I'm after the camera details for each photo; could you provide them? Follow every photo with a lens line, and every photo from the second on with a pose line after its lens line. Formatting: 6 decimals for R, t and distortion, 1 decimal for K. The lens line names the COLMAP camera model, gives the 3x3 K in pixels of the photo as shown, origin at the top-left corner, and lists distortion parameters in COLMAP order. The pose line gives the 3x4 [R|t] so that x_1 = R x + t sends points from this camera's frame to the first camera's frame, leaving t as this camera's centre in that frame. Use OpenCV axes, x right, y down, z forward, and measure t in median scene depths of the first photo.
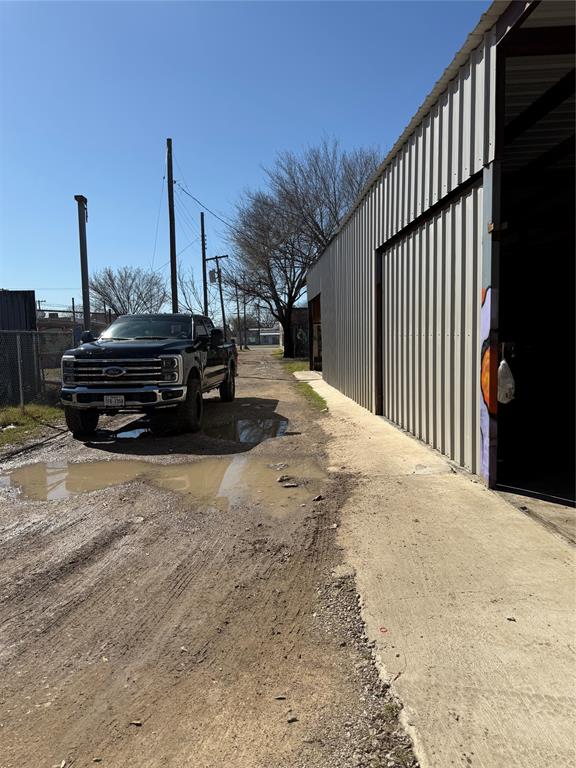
lens RADIAL K [[541.6, 0, 285.0], [0, 541.6, 384.1], [0, 0, 1]] dist [0.054722, -0.067740]
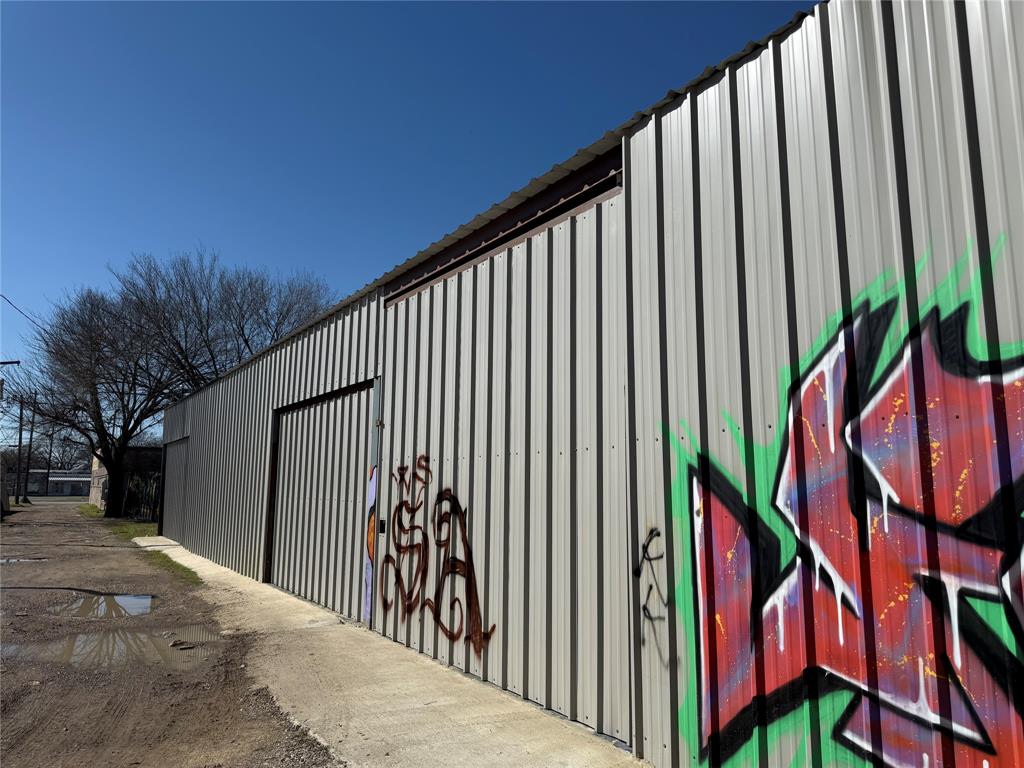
lens RADIAL K [[722.1, 0, 514.6], [0, 722.1, 381.7], [0, 0, 1]] dist [0.054722, -0.067740]
pose [[0.865077, 0.102303, 0.491097, -0.166504], [0.014851, 0.973332, -0.228921, 0.020714], [-0.501420, 0.205327, 0.840487, -0.528315]]
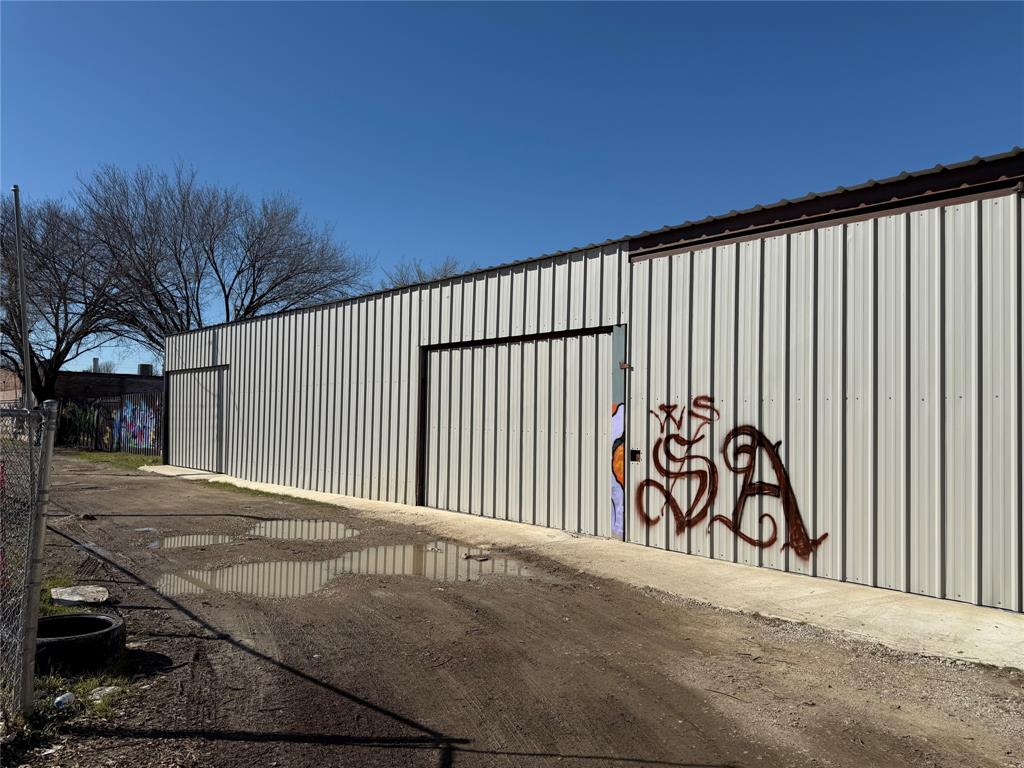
lens RADIAL K [[722.1, 0, 510.7], [0, 722.1, 391.8], [0, 0, 1]] dist [0.054722, -0.067740]
pose [[0.761973, 0.059376, 0.644881, -0.889306], [0.021826, 0.992868, -0.117206, 0.010317], [-0.647241, 0.103383, 0.755242, -0.234798]]
